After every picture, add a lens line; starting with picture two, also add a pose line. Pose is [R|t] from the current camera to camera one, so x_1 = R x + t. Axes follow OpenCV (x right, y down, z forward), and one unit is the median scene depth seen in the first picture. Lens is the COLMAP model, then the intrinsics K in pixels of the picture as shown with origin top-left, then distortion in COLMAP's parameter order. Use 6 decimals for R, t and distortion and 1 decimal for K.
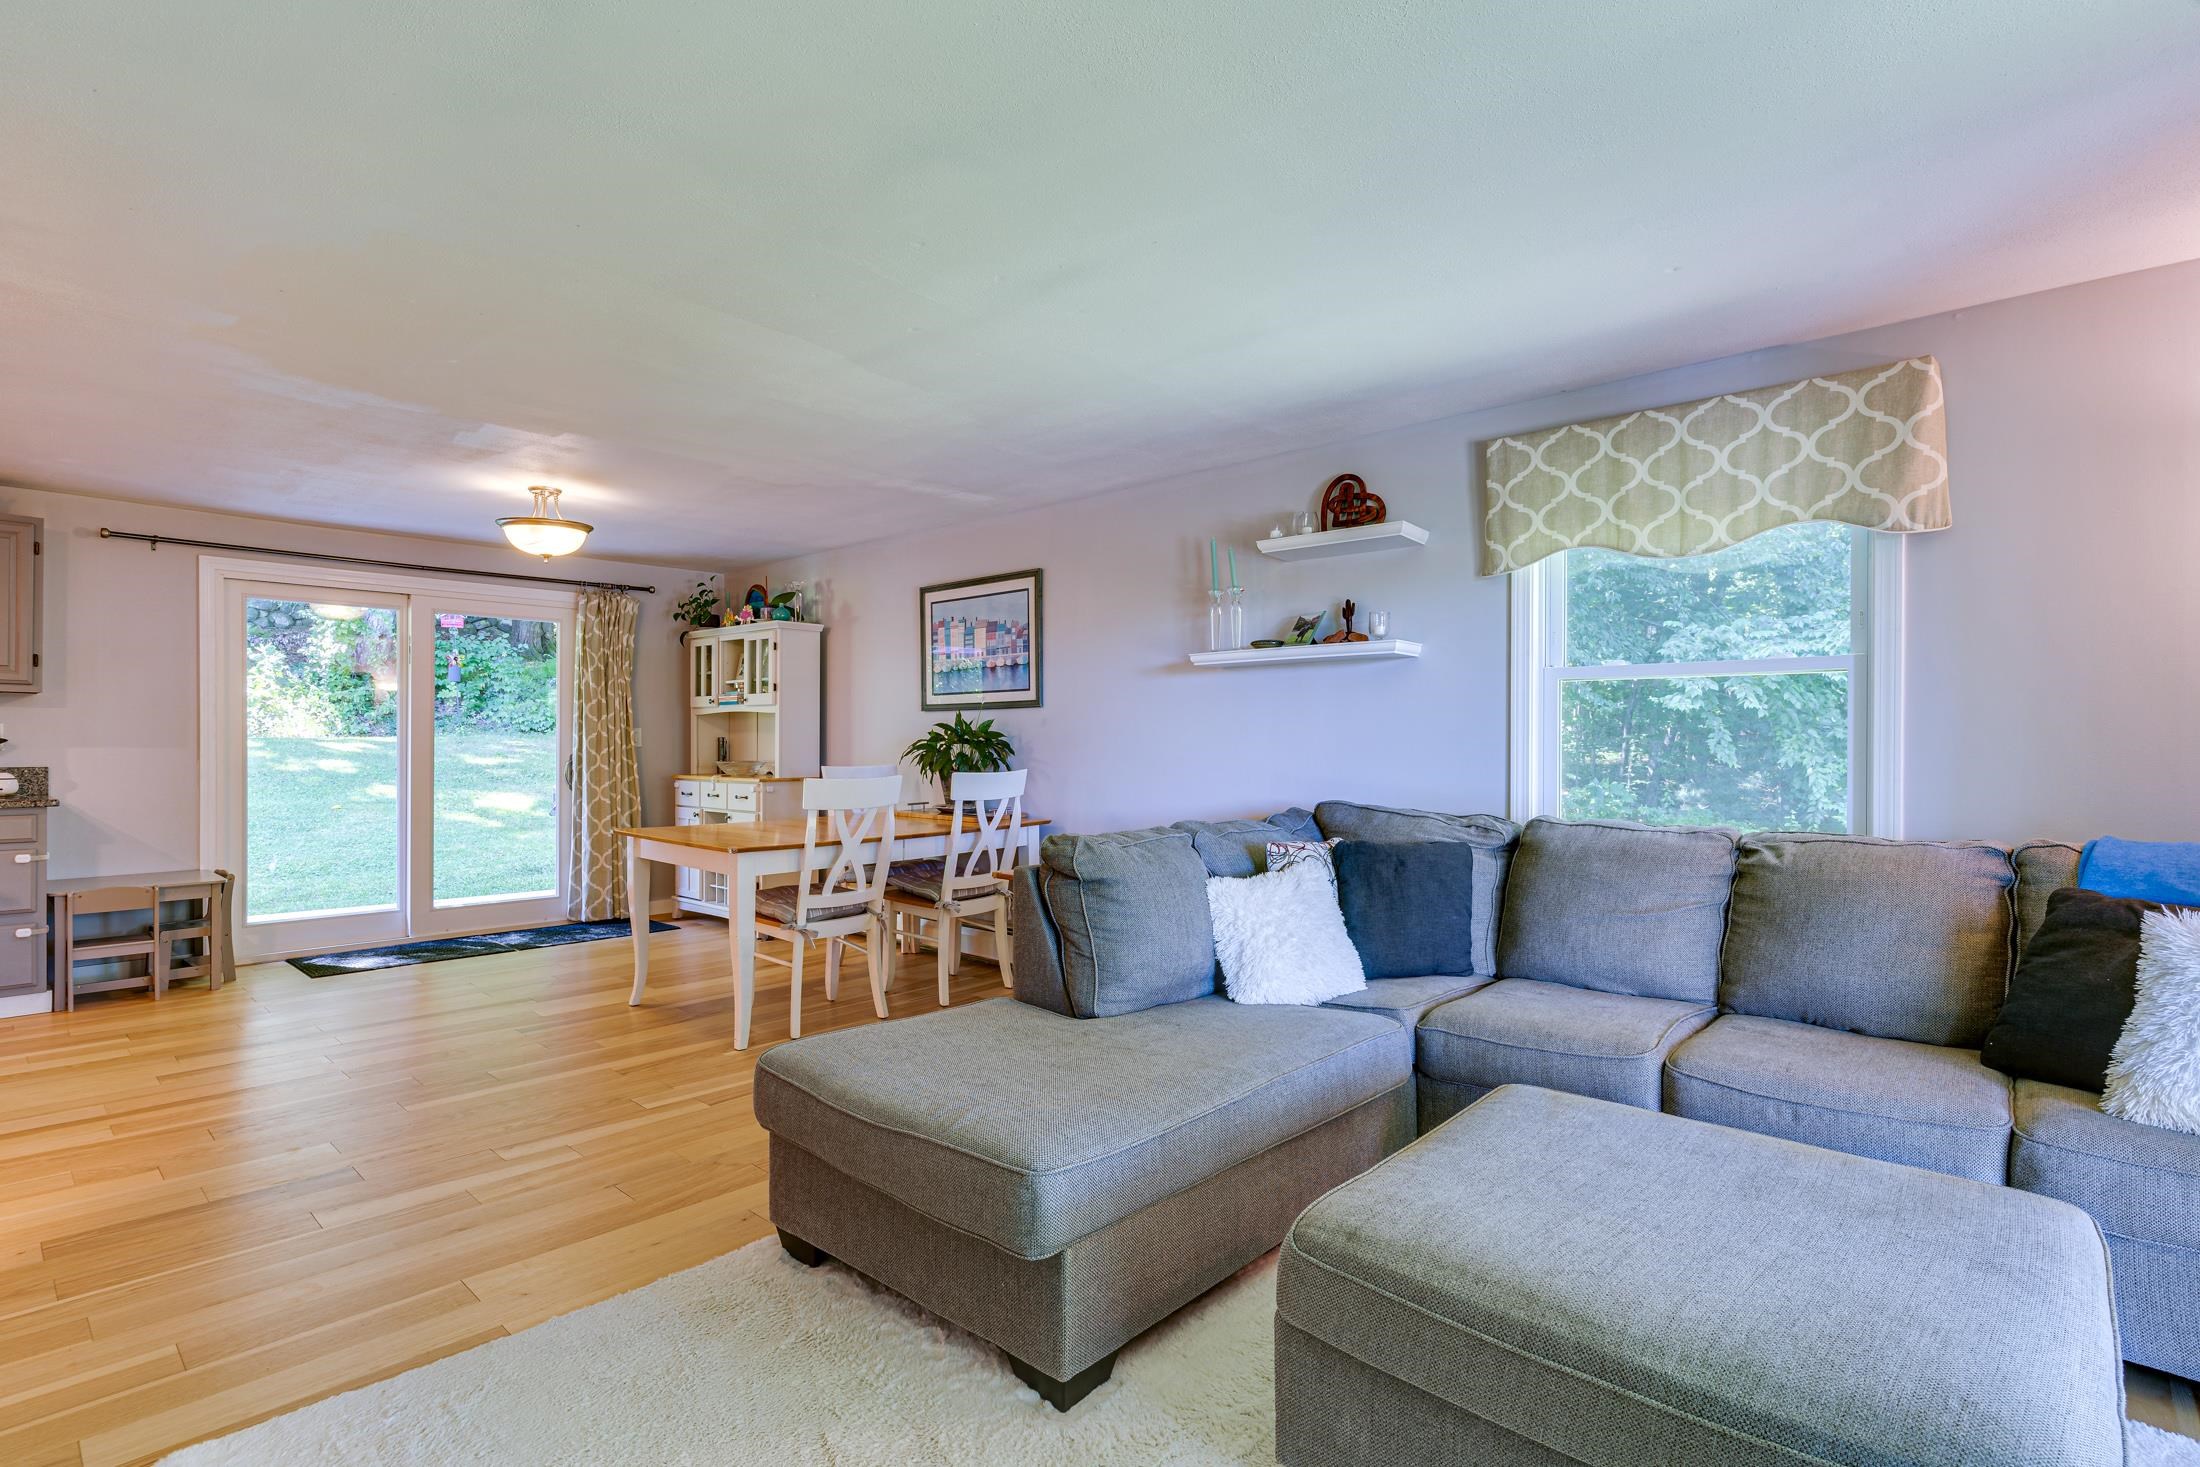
lens RADIAL K [[1060.7, 0, 1095.6], [0, 1060.7, 741.6], [0, 0, 1]] dist [0.000765, -0.000511]
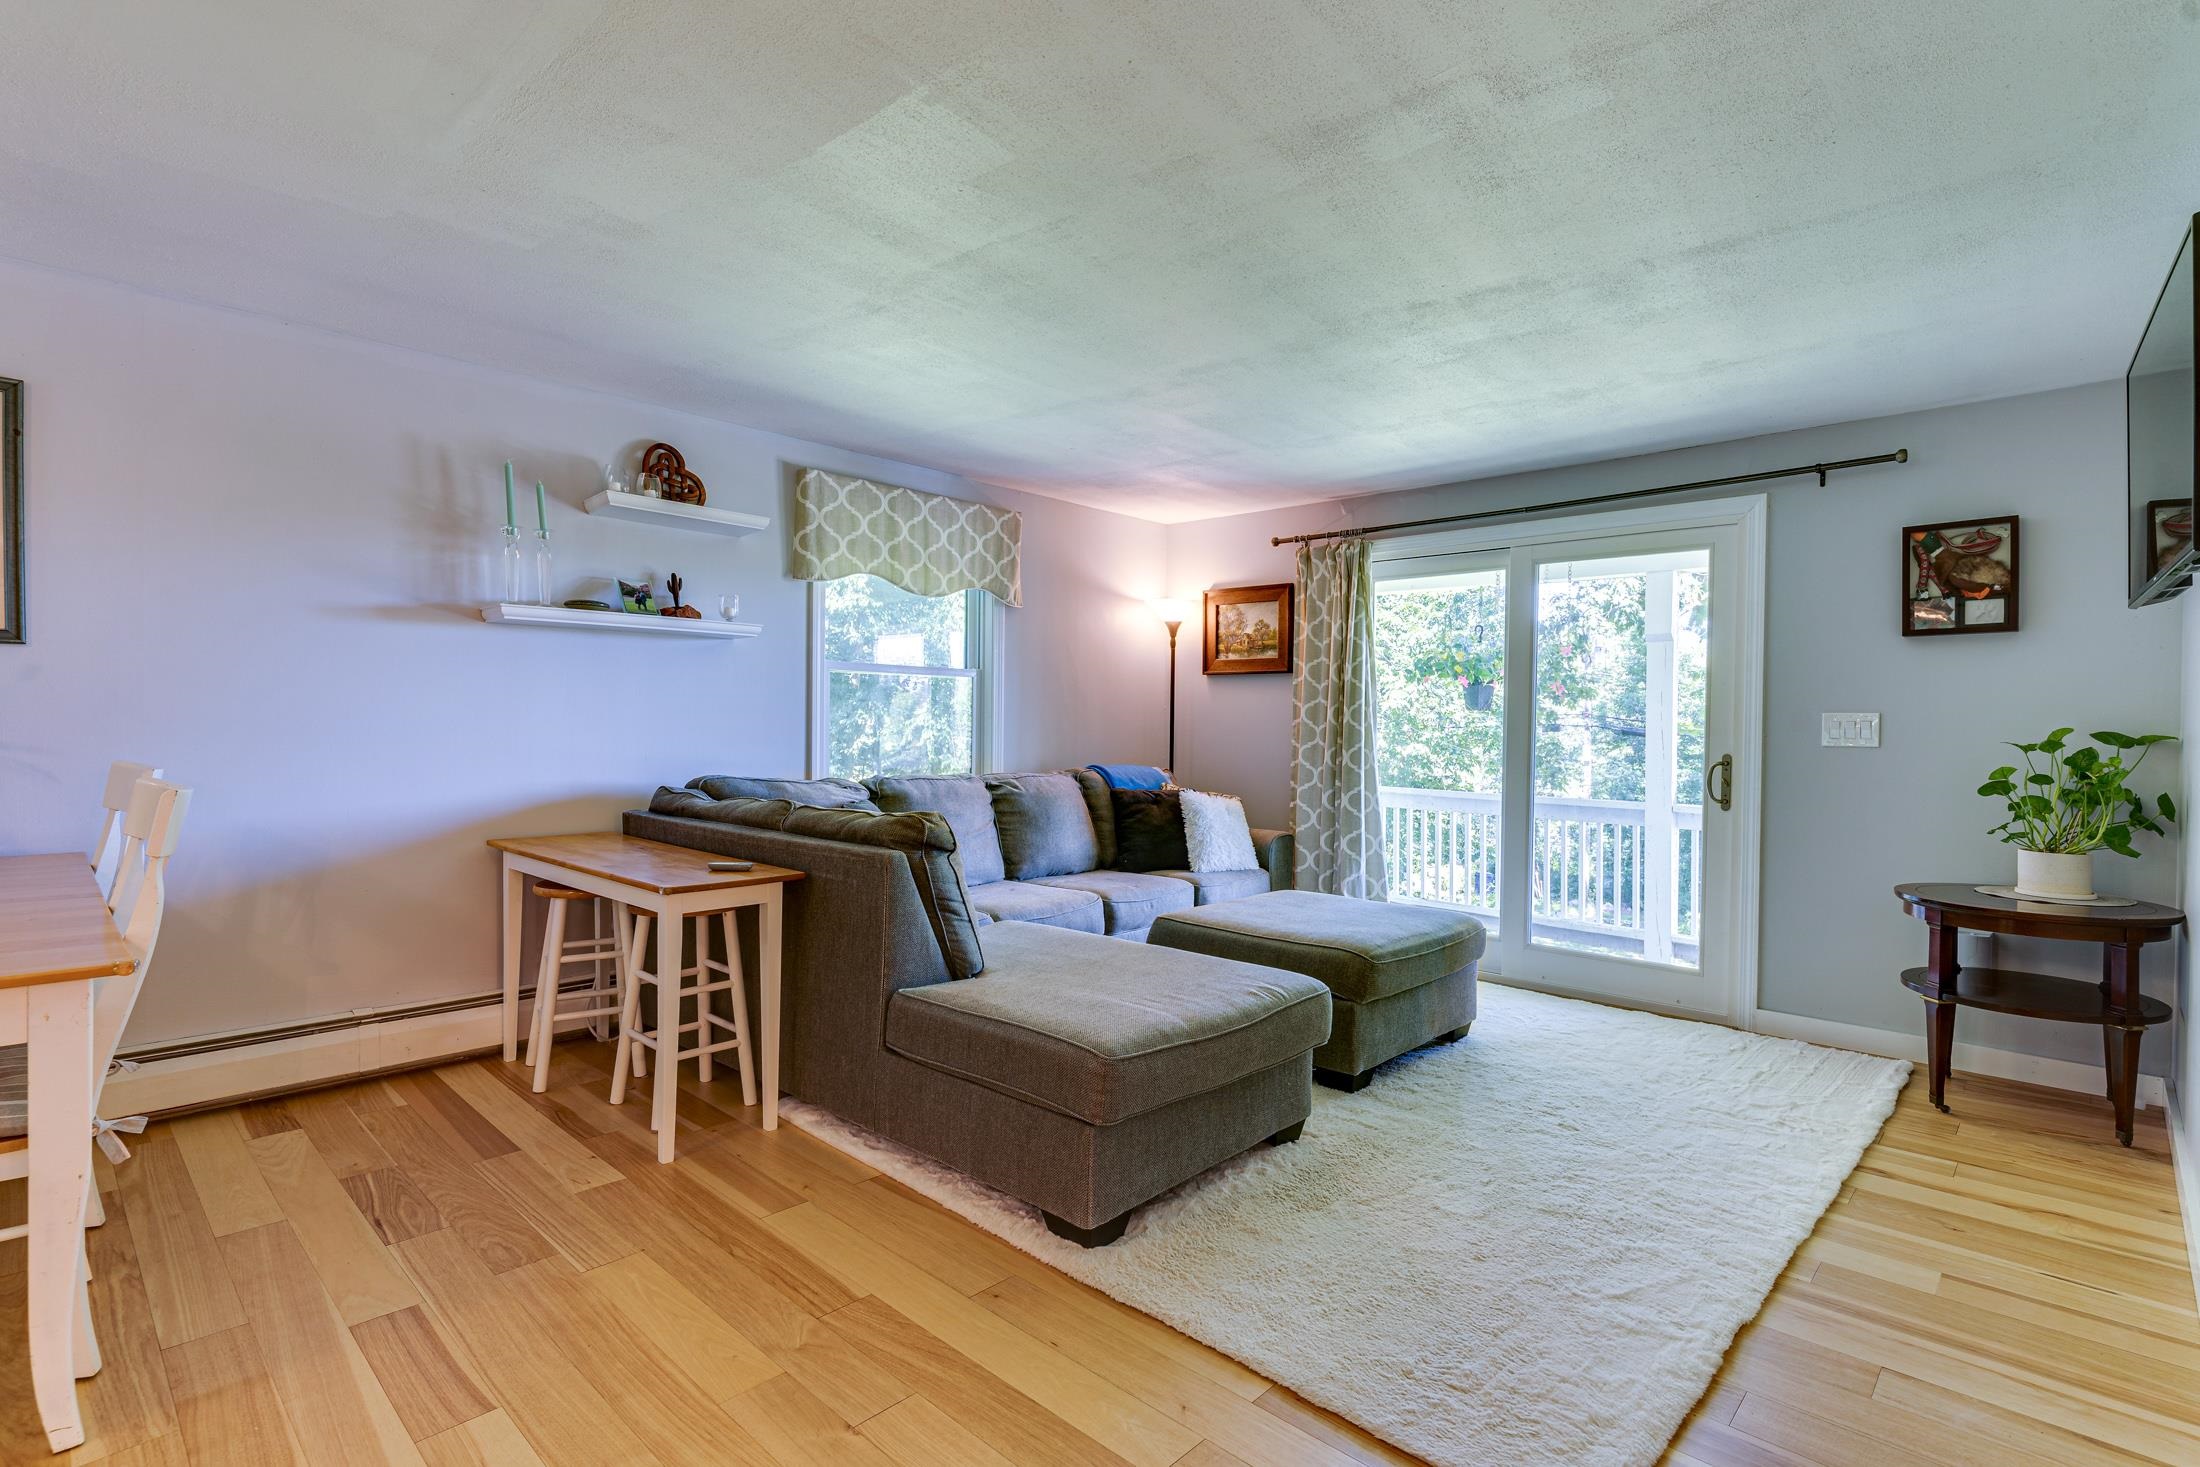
lens RADIAL K [[1046.4, 0, 1095.7], [0, 1046.4, 740.5], [0, 0, 1]] dist [-0.000654, 0.000407]
pose [[0.013042, -0.017948, 0.999754, -0.567175], [-0.011294, 0.999772, 0.018095, 0.000007], [-0.999851, -0.011527, 0.012836, 0.455300]]
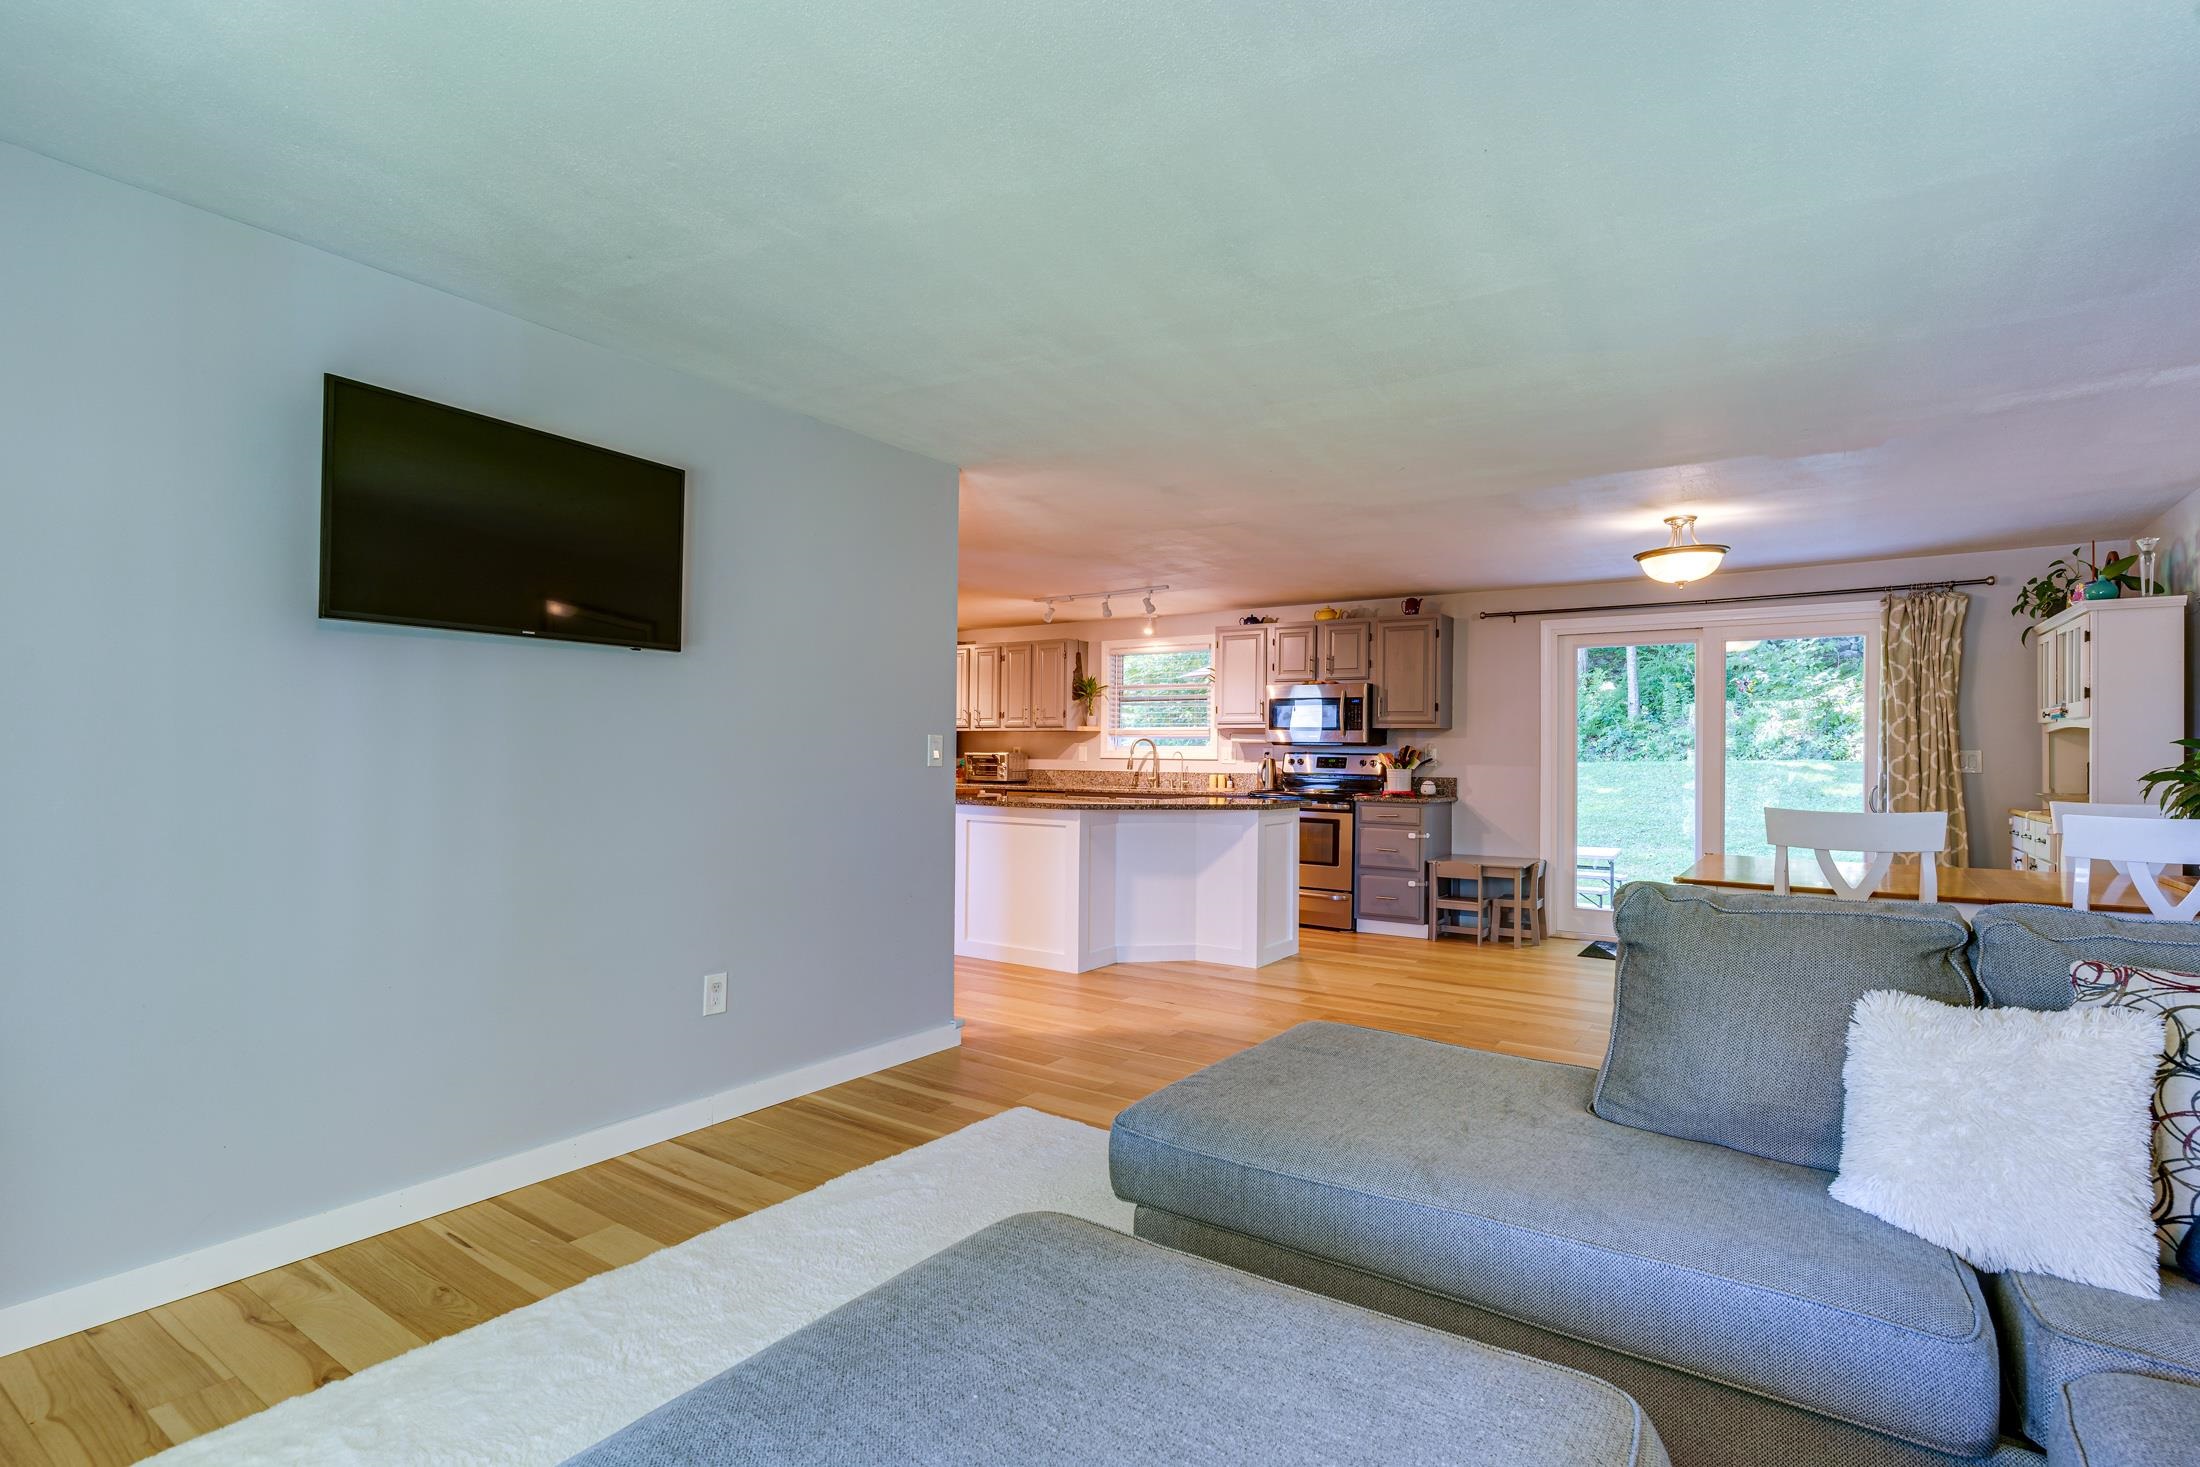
lens RADIAL K [[1046.4, 0, 1095.7], [0, 1046.4, 740.5], [0, 0, 1]] dist [-0.000654, 0.000407]
pose [[0.142063, -0.014244, -0.989755, 0.368740], [-0.012436, 0.999792, -0.016173, 0.001441], [0.989780, 0.014606, 0.141856, 0.274114]]
